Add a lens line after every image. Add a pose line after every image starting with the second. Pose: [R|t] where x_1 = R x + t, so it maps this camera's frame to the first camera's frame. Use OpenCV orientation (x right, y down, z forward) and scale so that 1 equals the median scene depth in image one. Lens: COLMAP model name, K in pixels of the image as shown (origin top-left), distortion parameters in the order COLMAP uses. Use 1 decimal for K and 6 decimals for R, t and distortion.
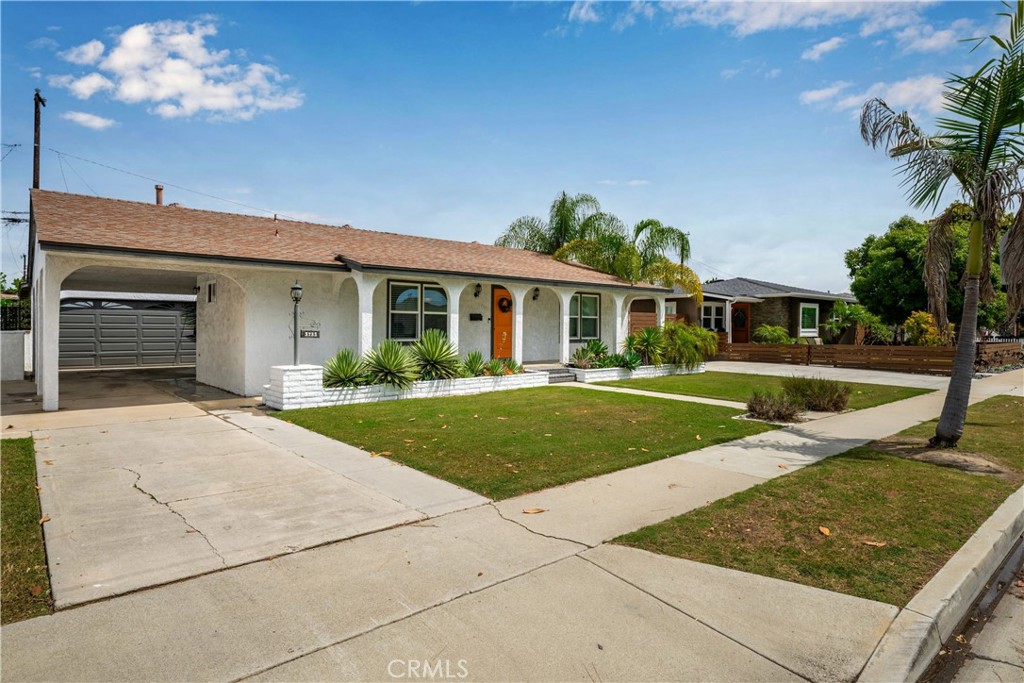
lens RADIAL K [[554.6, 0, 512.6], [0, 554.6, 327.7], [0, 0, 1]] dist [0.011243, 0.000193]
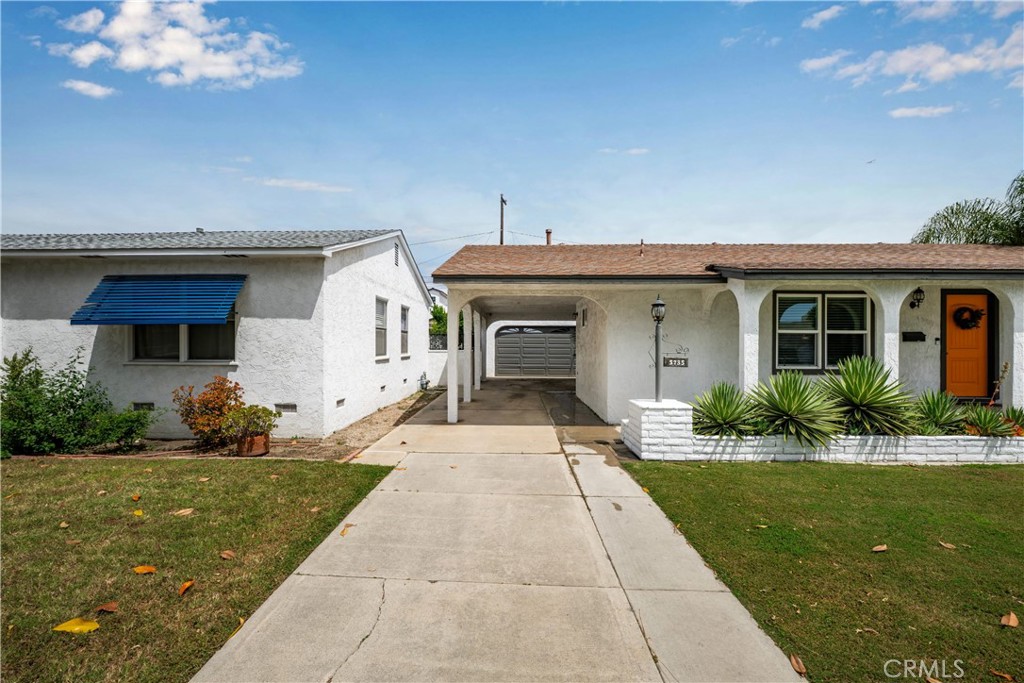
lens RADIAL K [[423.5, 0, 508.3], [0, 423.5, 339.6], [0, 0, 1]] dist [-0.008538, 0.001244]
pose [[0.745943, -0.006919, -0.665974, -0.118122], [-0.000463, 0.999940, -0.010908, -0.011612], [0.666010, 0.008445, 0.745895, 0.328399]]
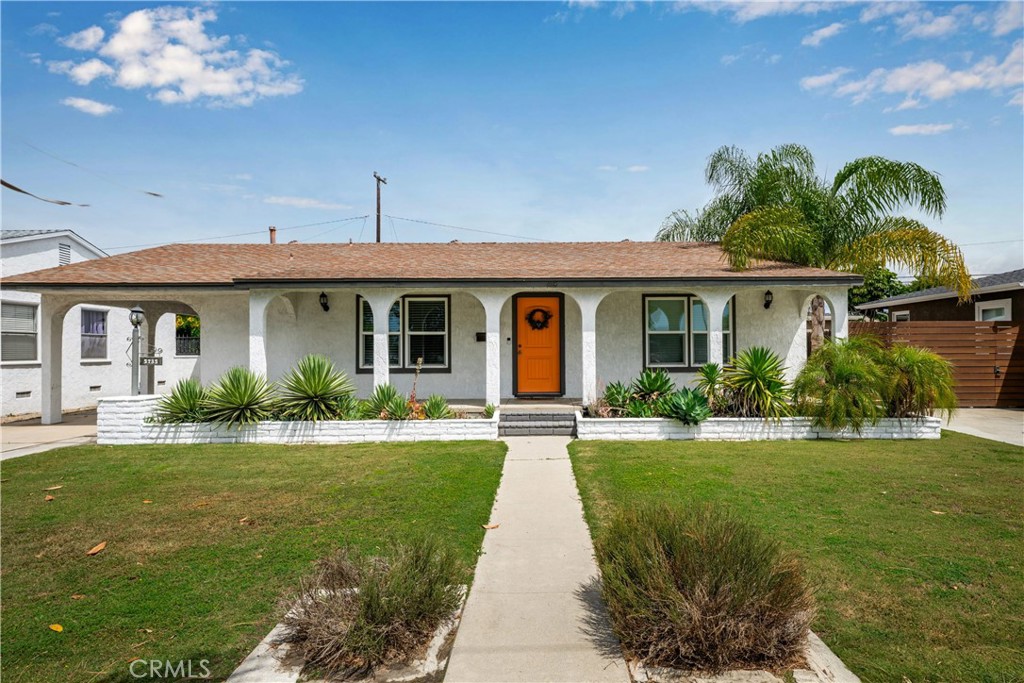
lens RADIAL K [[535.3, 0, 513.3], [0, 535.3, 335.4], [0, 0, 1]] dist [0.017121, 0.000751]
pose [[0.769363, -0.022341, -0.638421, 0.540203], [0.008557, 0.999659, -0.024669, -0.003322], [0.638754, 0.013517, 0.769292, 0.581073]]
